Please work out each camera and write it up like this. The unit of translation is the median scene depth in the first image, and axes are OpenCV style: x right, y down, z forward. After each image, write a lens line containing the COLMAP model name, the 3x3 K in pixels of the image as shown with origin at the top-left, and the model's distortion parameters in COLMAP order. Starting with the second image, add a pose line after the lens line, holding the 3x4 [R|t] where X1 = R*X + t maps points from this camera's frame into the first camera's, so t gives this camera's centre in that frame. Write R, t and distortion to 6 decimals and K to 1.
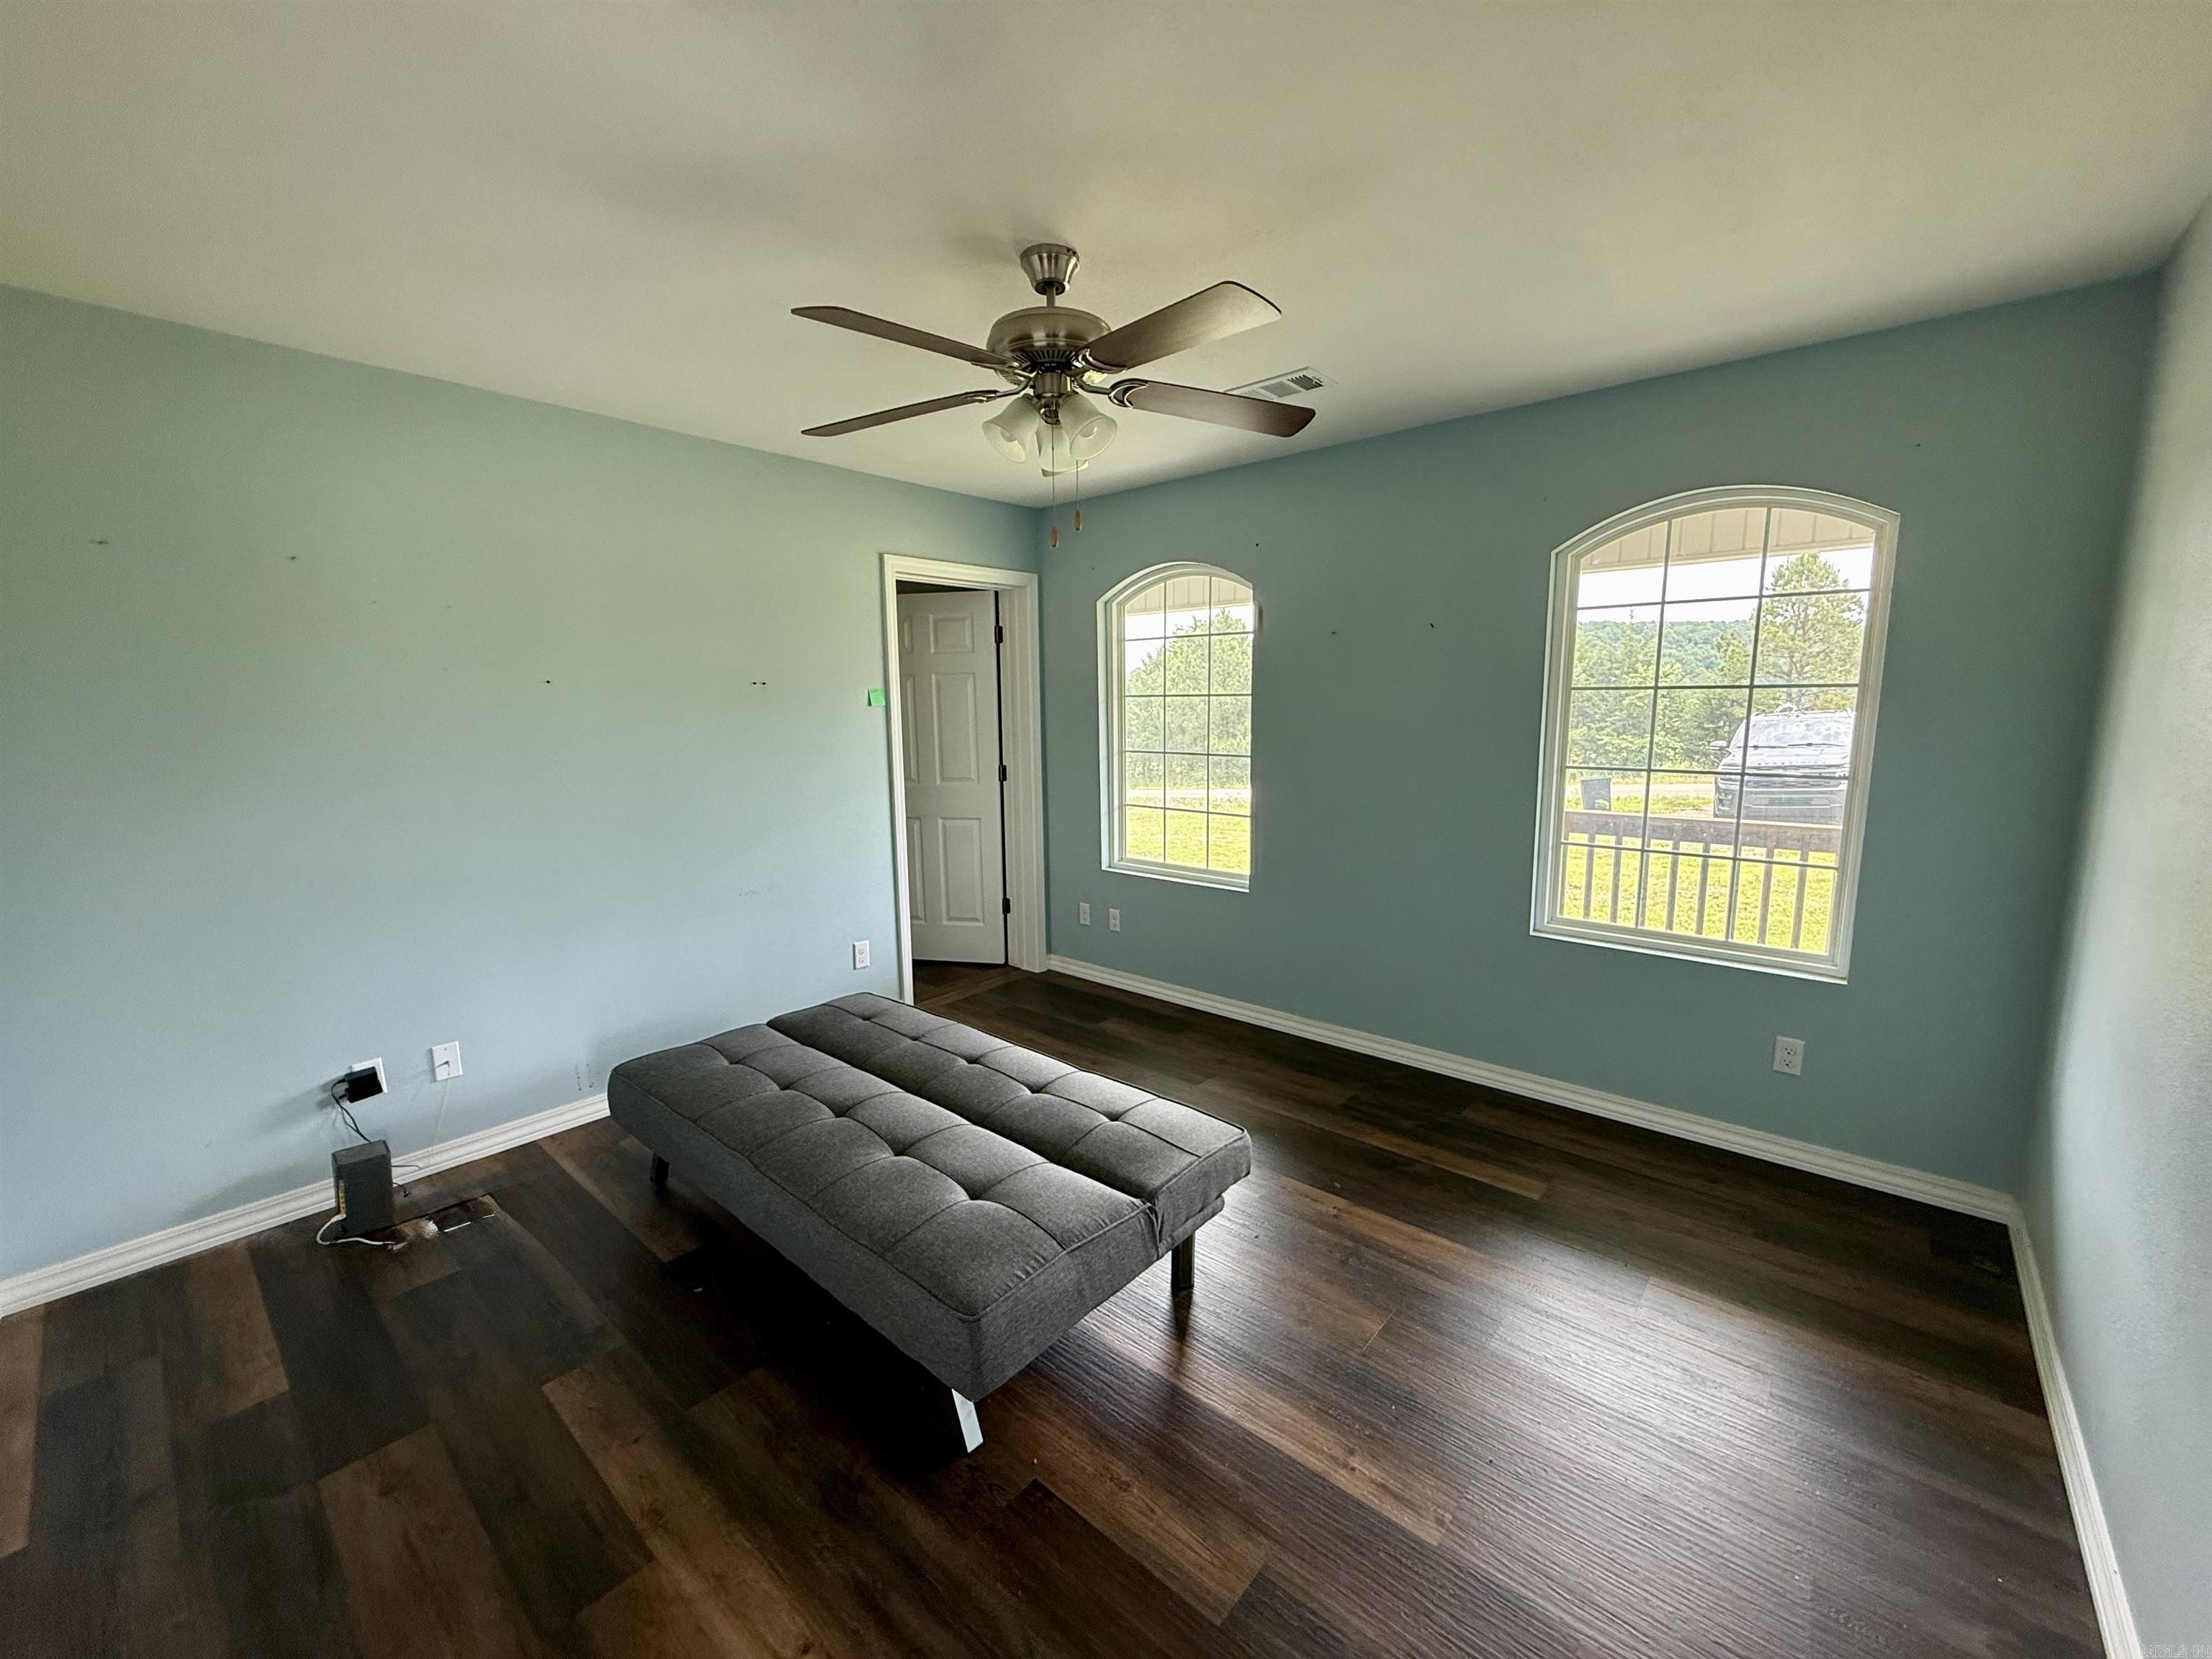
lens RADIAL K [[884.3, 0, 1086.9], [0, 884.3, 833.8], [0, 0, 1]] dist [-0.002104, 0.000266]
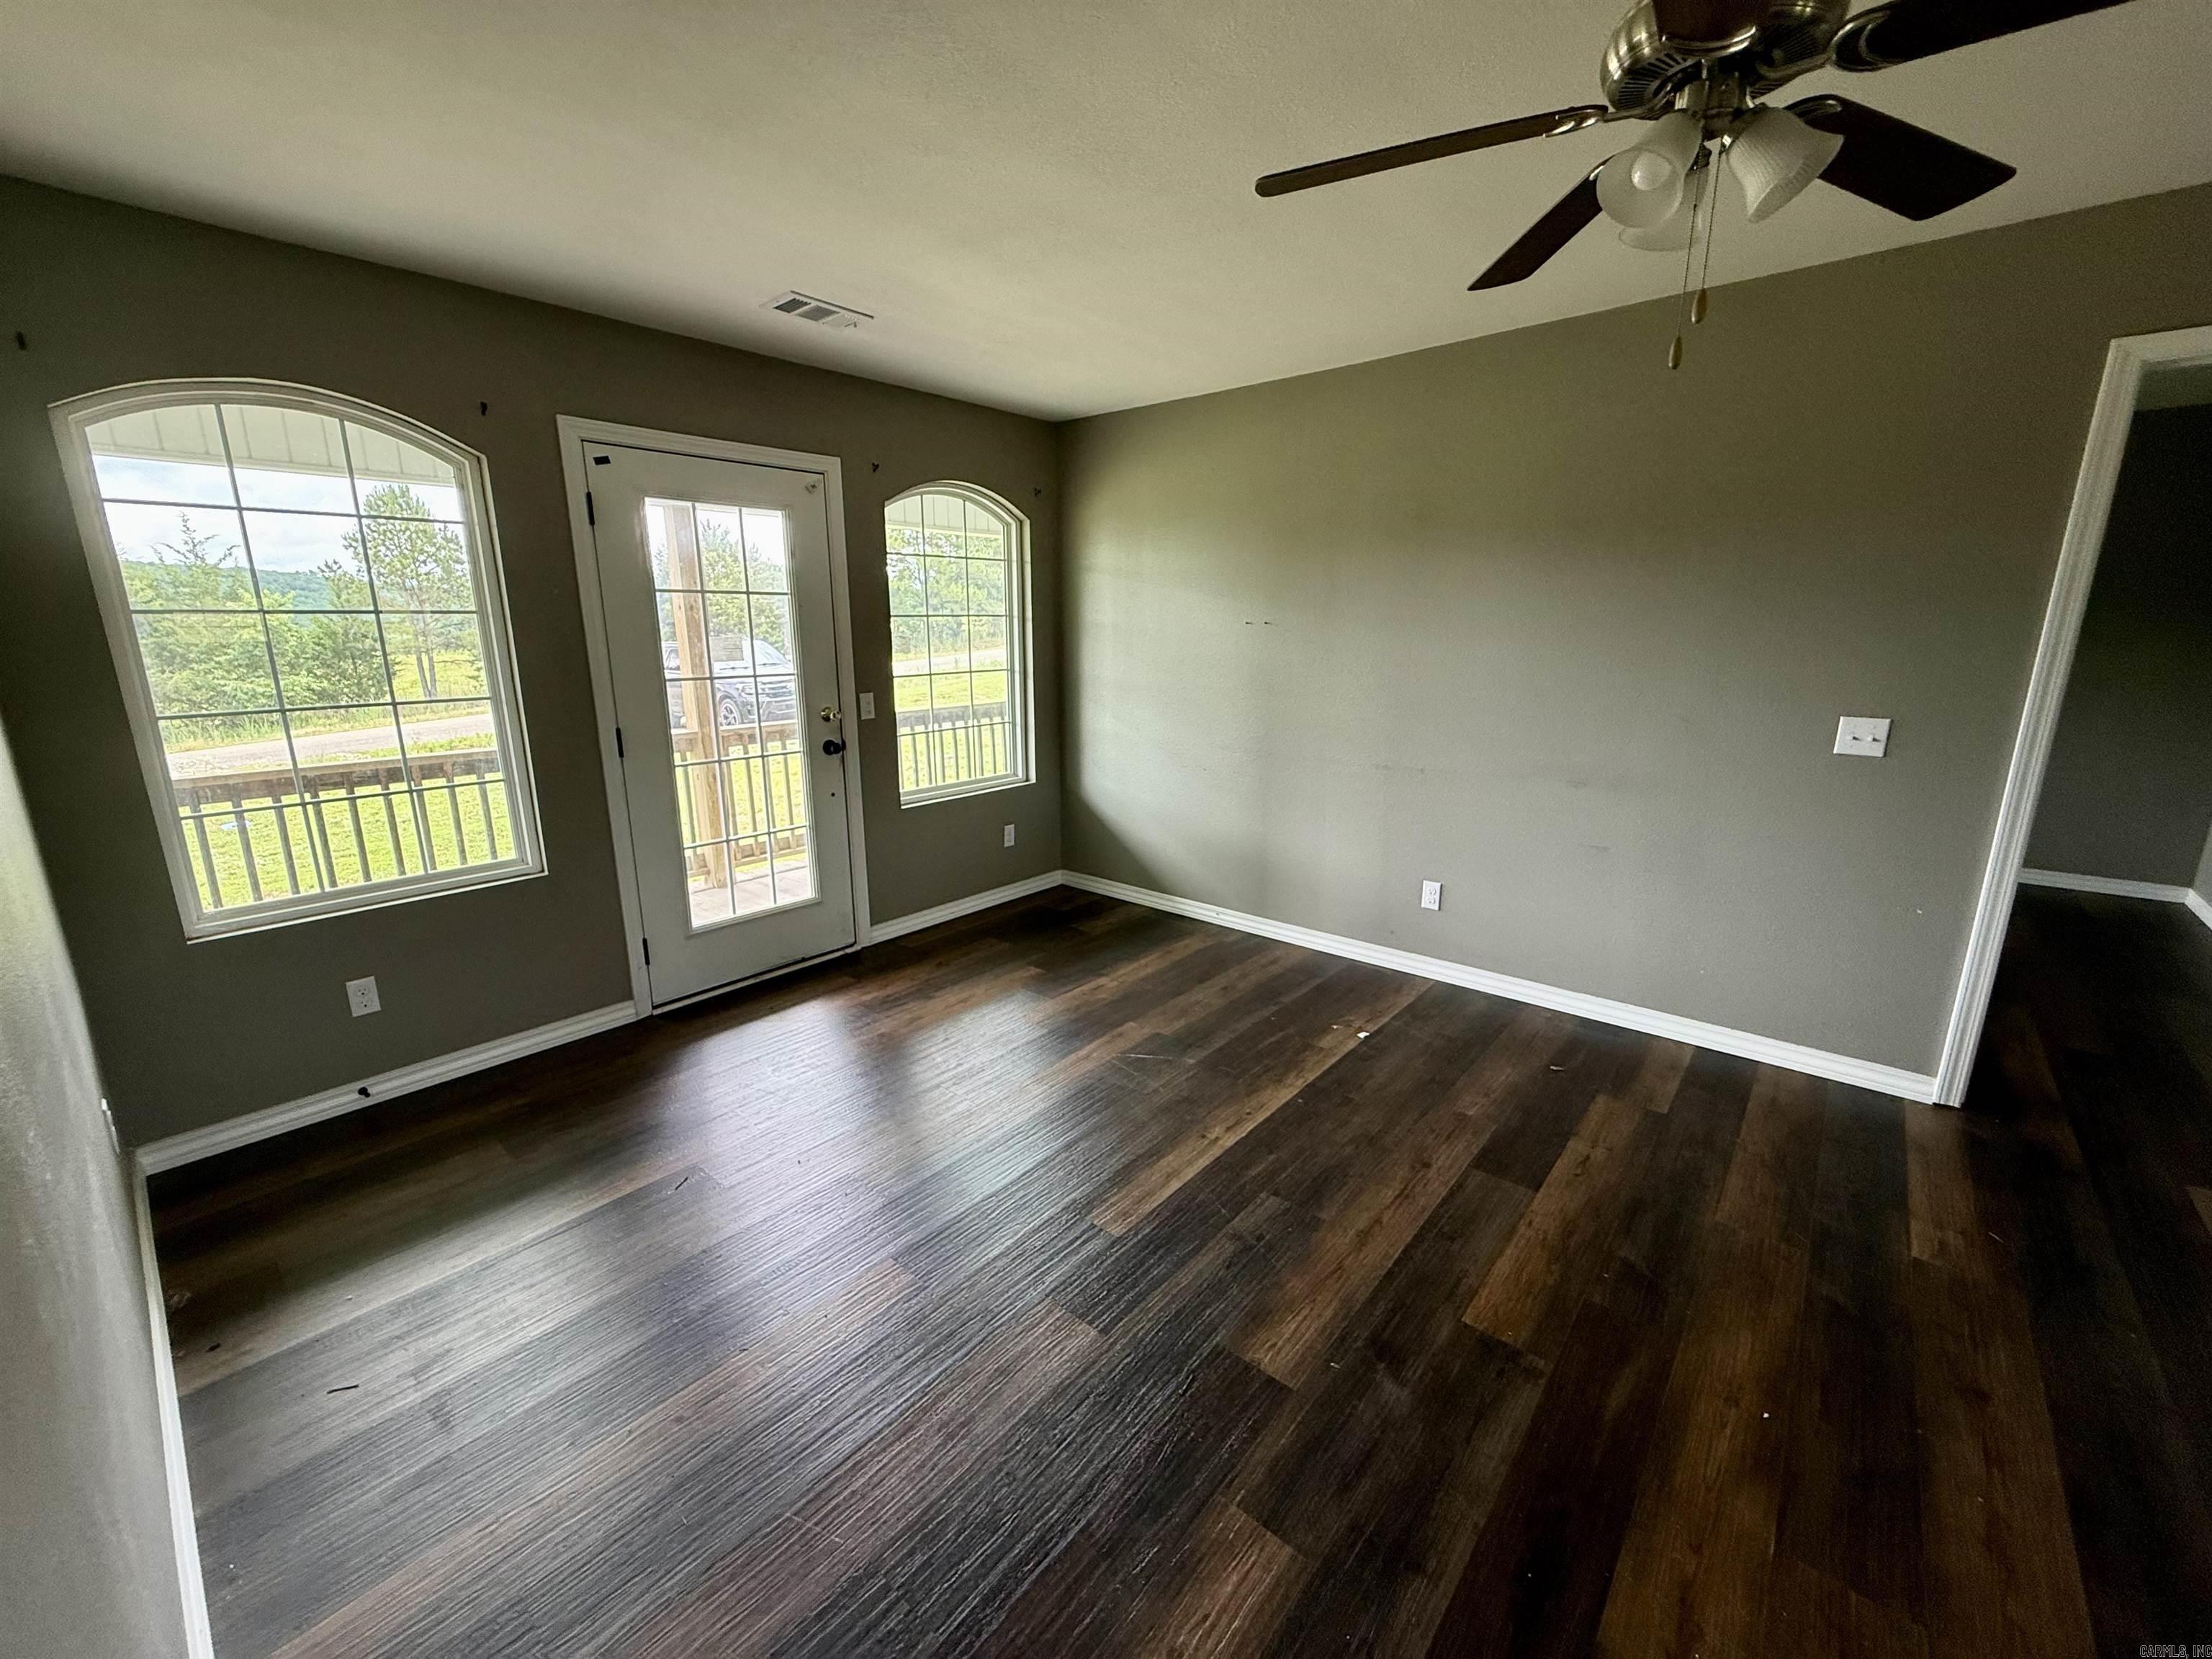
lens RADIAL K [[884.3, 0, 1115.1], [0, 884.3, 815.7], [0, 0, 1]] dist [-0.002104, 0.000266]
pose [[-0.003406, -0.204205, 0.978922, -0.228029], [0.150415, 0.967686, 0.202384, -0.026845], [-0.988617, 0.147934, 0.027420, 0.198148]]
